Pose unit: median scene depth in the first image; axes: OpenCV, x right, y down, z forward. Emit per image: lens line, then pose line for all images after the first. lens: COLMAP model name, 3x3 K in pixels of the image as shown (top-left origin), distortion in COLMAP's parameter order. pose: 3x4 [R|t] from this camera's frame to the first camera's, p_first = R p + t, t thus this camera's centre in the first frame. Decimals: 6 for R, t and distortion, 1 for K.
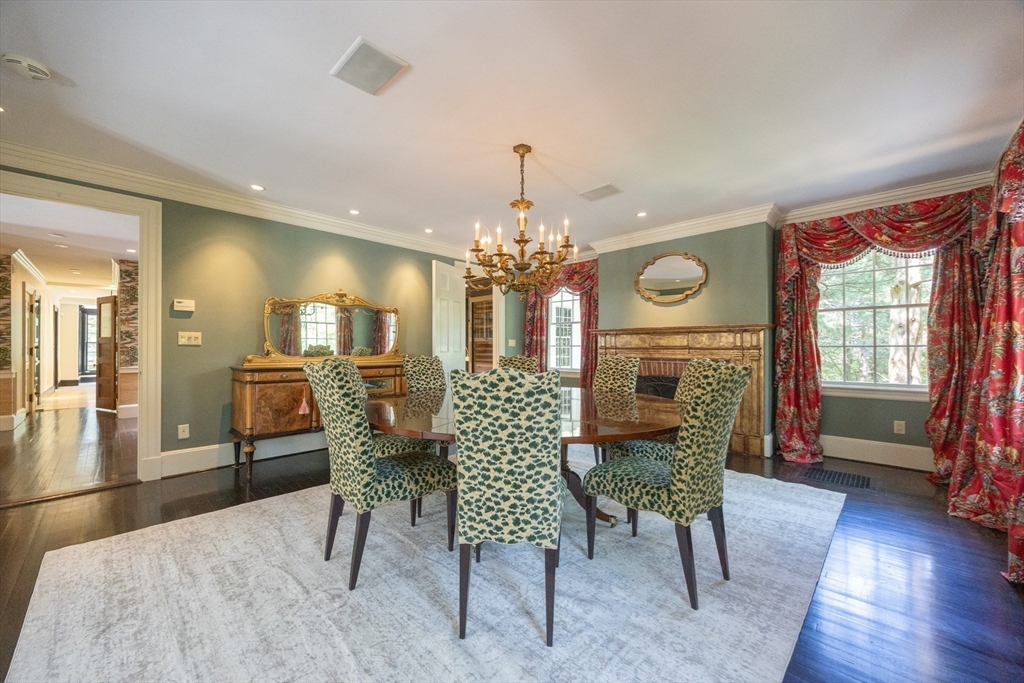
lens RADIAL K [[396.5, 0, 511.1], [0, 396.5, 347.1], [0, 0, 1]] dist [-0.000619, -0.000035]
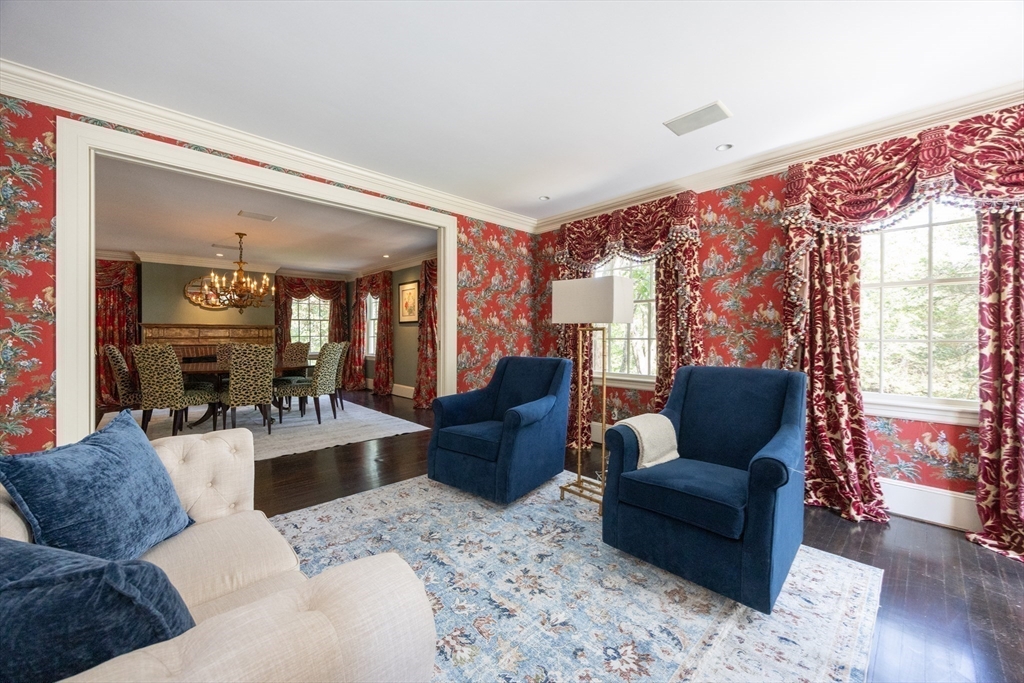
lens RADIAL K [[396.5, 0, 511.1], [0, 396.5, 347.1], [0, 0, 1]] dist [-0.000619, -0.000035]
pose [[0.039812, -0.030606, 0.998738, -1.045117], [-0.001039, 0.999529, 0.030671, -0.009165], [-0.999207, -0.002259, 0.039761, -0.213327]]
